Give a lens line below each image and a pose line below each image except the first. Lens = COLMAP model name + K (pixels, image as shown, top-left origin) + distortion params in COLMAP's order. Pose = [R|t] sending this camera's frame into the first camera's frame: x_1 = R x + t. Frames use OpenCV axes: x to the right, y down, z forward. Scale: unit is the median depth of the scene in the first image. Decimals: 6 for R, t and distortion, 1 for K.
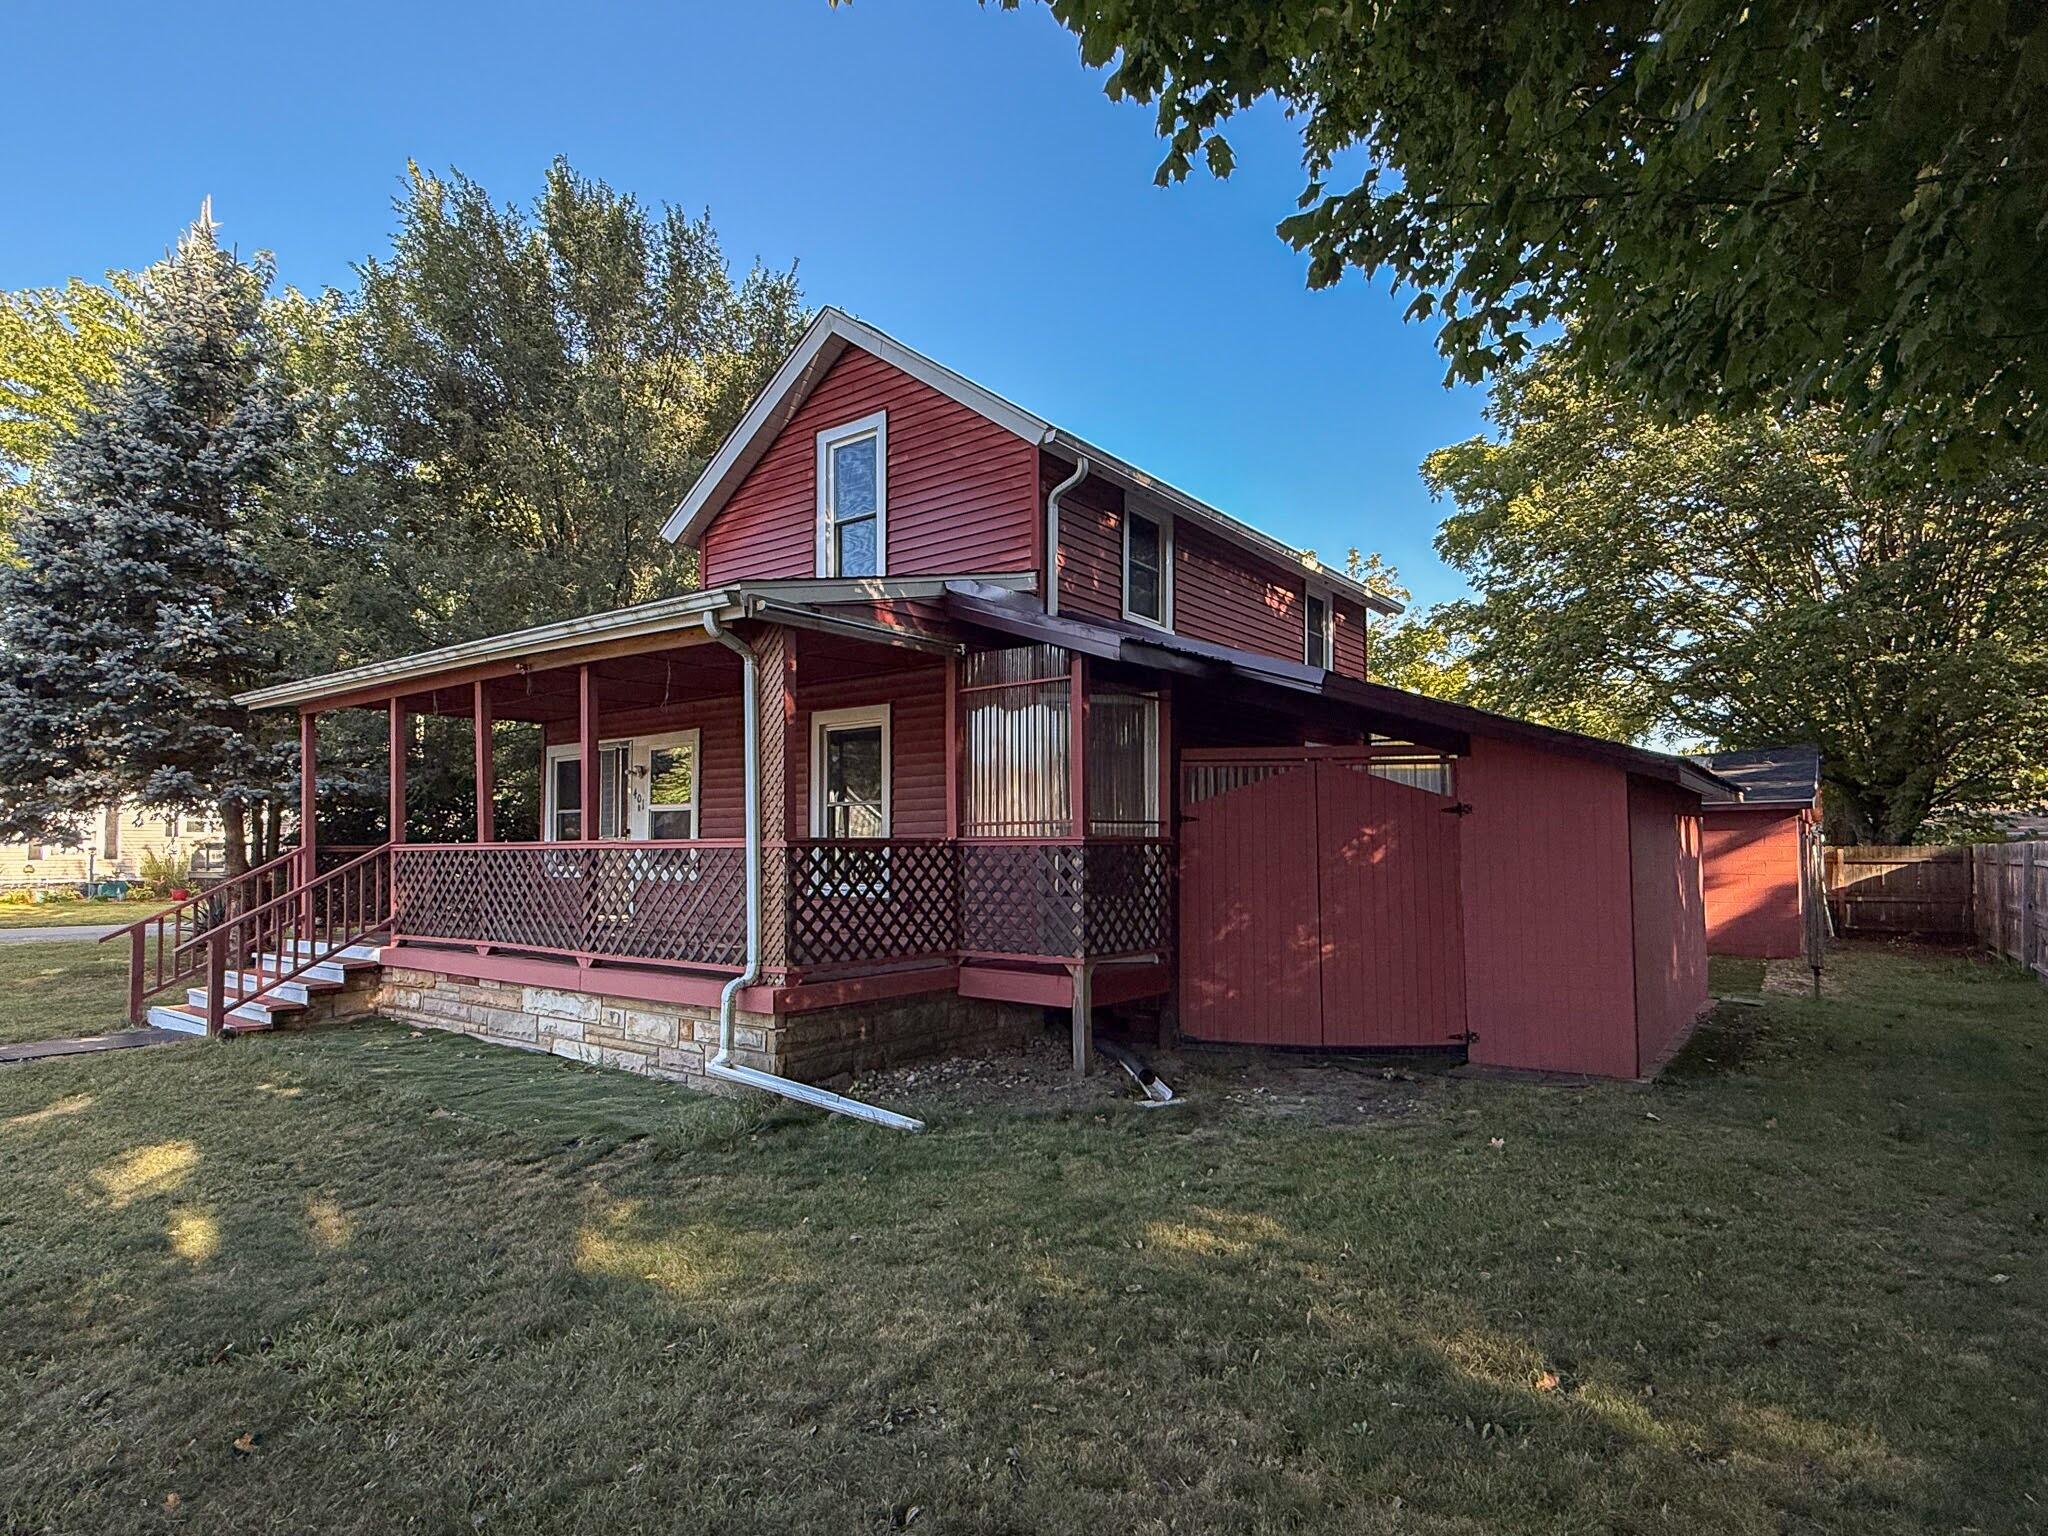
lens RADIAL K [[1160.7, 0, 1024.5], [0, 1160.7, 772.9], [0, 0, 1]] dist [-0.001096, 0.000156]
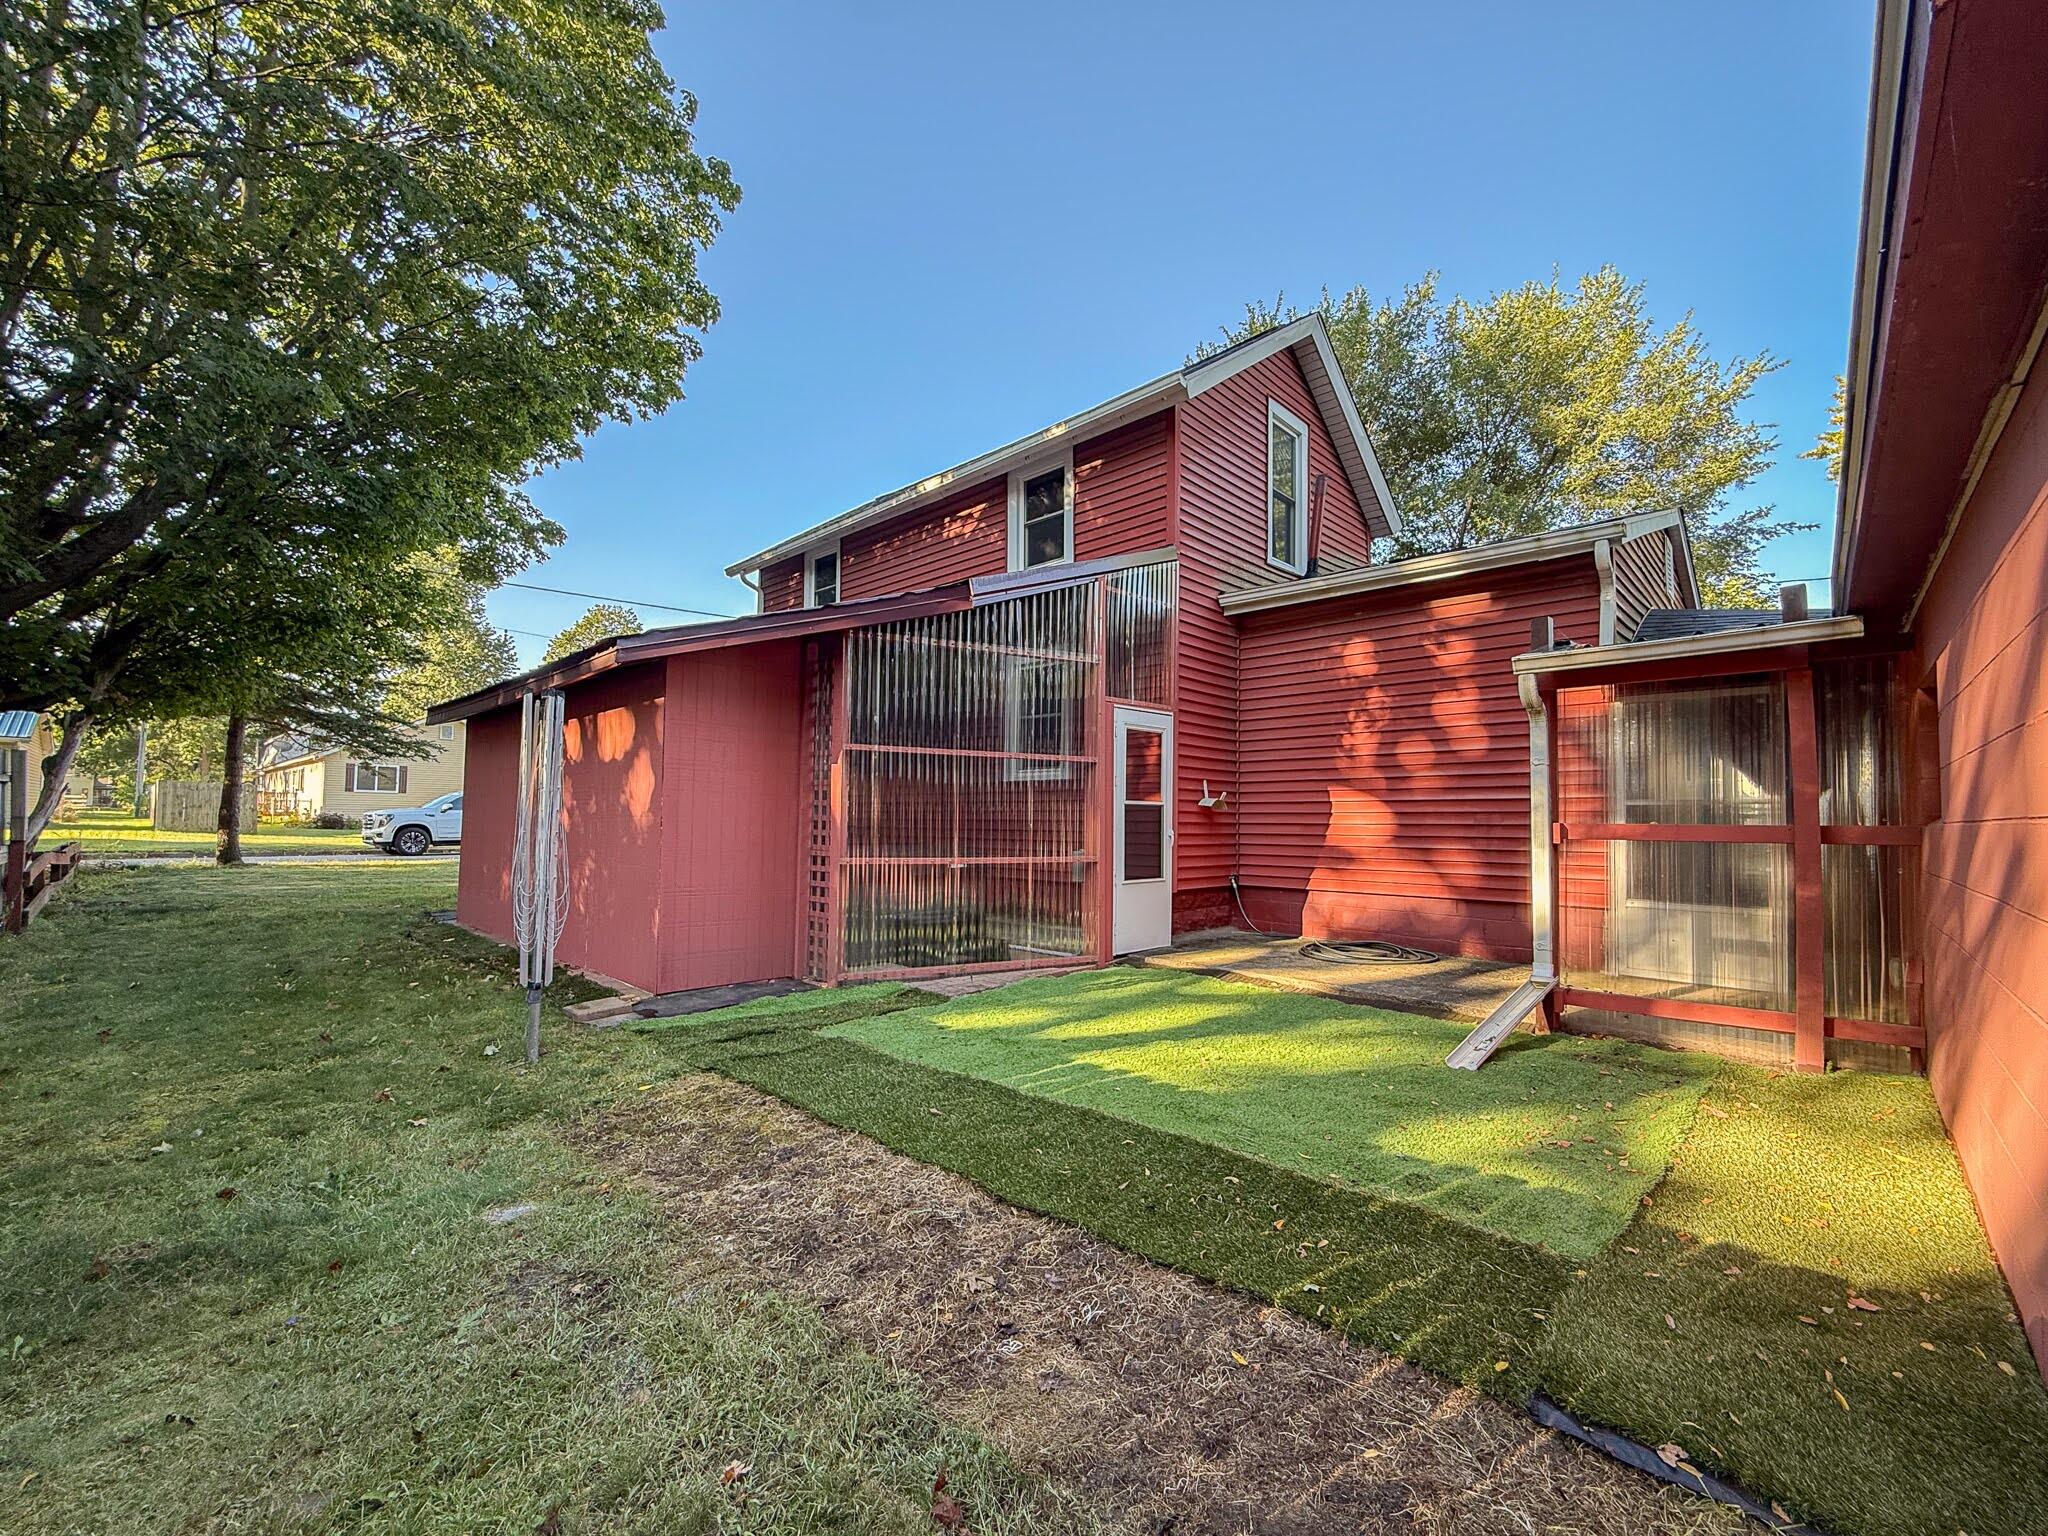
lens RADIAL K [[834.0, 0, 1015.5], [0, 834.0, 795.8], [0, 0, 1]] dist [-0.000334, 0.000032]
pose [[-0.159351, -0.020744, -0.987004, 0.818773], [0.051169, 0.998262, -0.029242, 0.095433], [0.985895, -0.055164, -0.158013, 1.030412]]
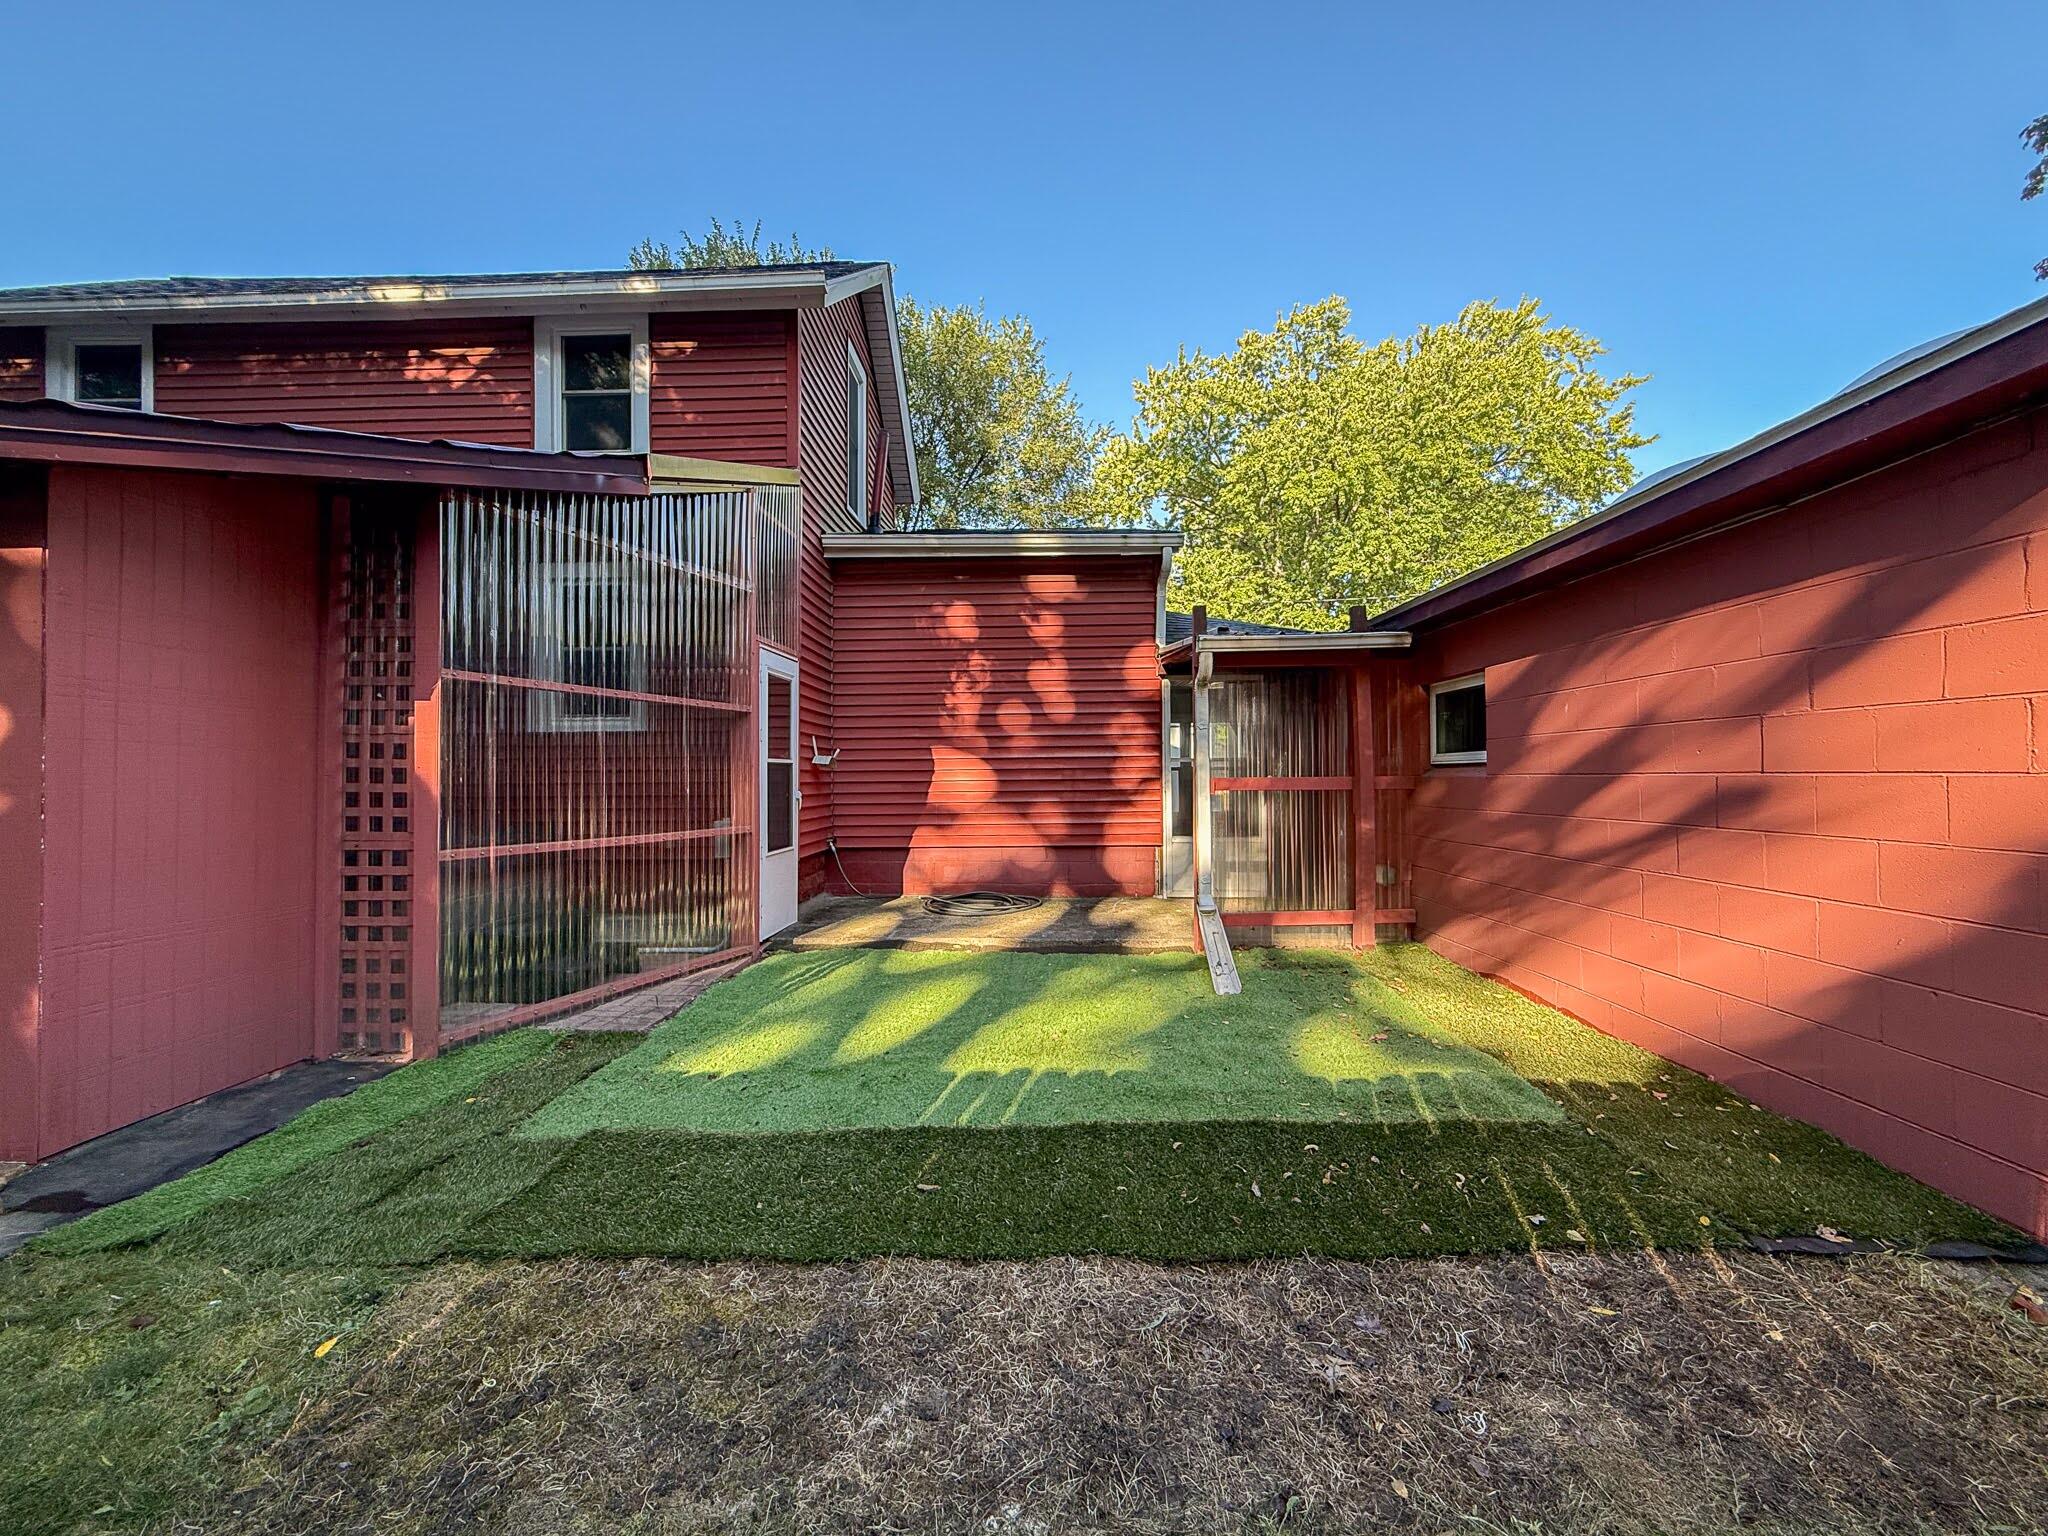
lens RADIAL K [[836.9, 0, 1018.7], [0, 836.9, 767.7], [0, 0, 1]] dist [0.000974, -0.000139]
pose [[0.545626, -0.003348, -0.838022, 0.746992], [0.052456, 0.998168, 0.030166, 0.086155], [0.836385, -0.060418, 0.544802, 0.899469]]
